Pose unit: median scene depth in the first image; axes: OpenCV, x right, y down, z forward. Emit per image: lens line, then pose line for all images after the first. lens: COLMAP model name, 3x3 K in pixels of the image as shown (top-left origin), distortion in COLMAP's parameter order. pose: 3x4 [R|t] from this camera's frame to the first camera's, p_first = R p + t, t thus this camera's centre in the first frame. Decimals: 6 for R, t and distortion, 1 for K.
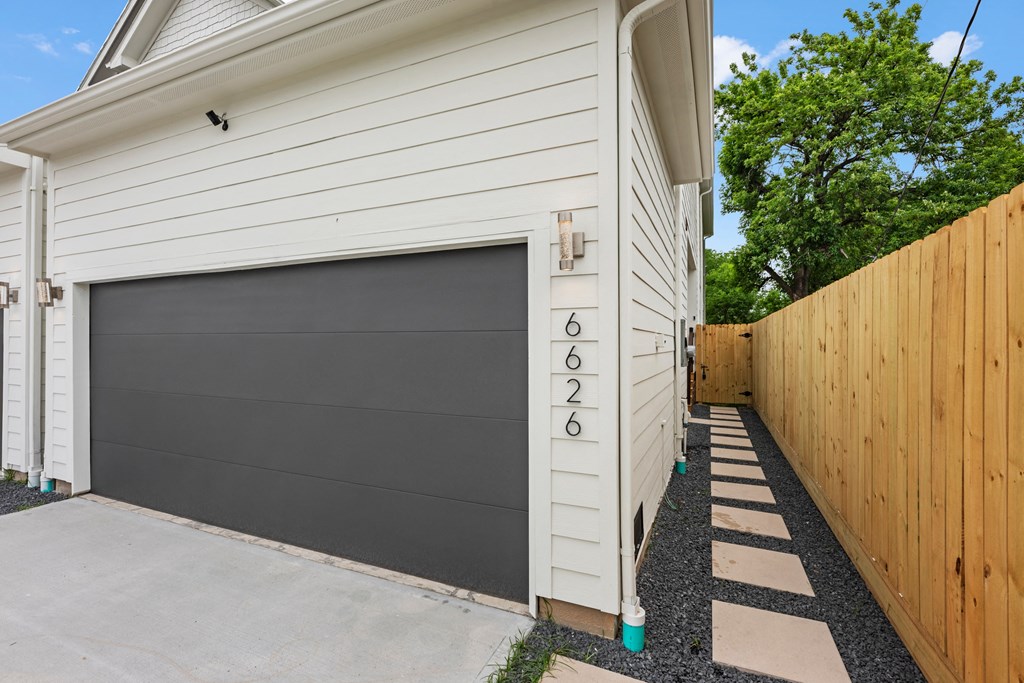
lens RADIAL K [[450.4, 0, 515.5], [0, 450.4, 336.4], [0, 0, 1]] dist [0.002966, 0.000445]
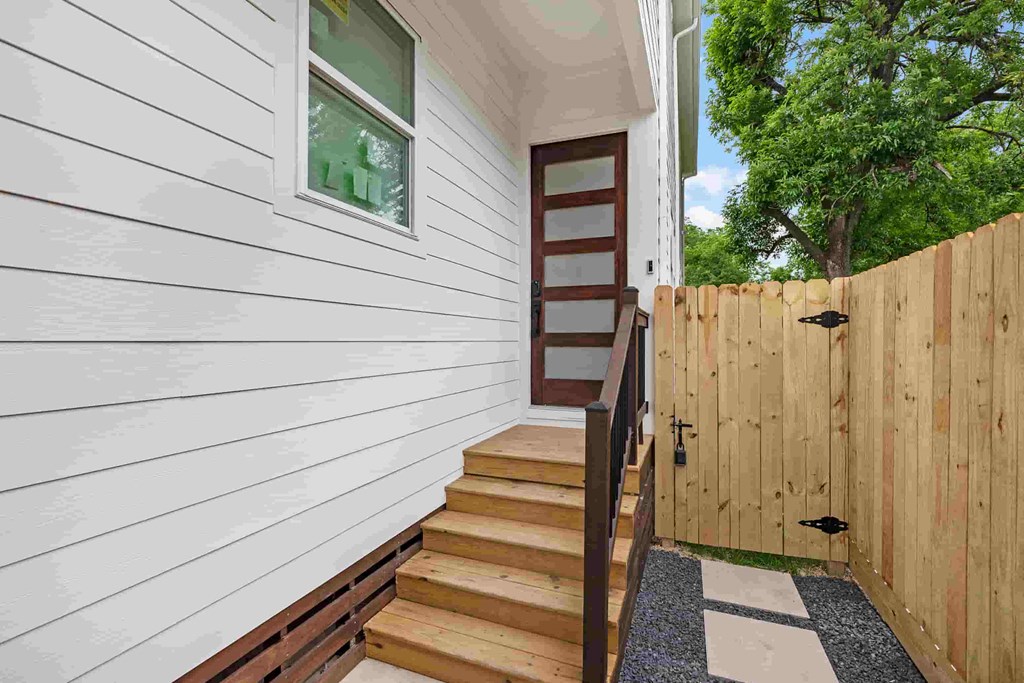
lens RADIAL K [[450.4, 0, 512.2], [0, 450.4, 337.0], [0, 0, 1]] dist [0.002966, 0.000445]
pose [[0.999557, -0.008872, 0.028422, 0.295737], [0.008620, 0.999923, 0.008967, 0.004154], [-0.028500, -0.008718, 0.999556, 0.697686]]
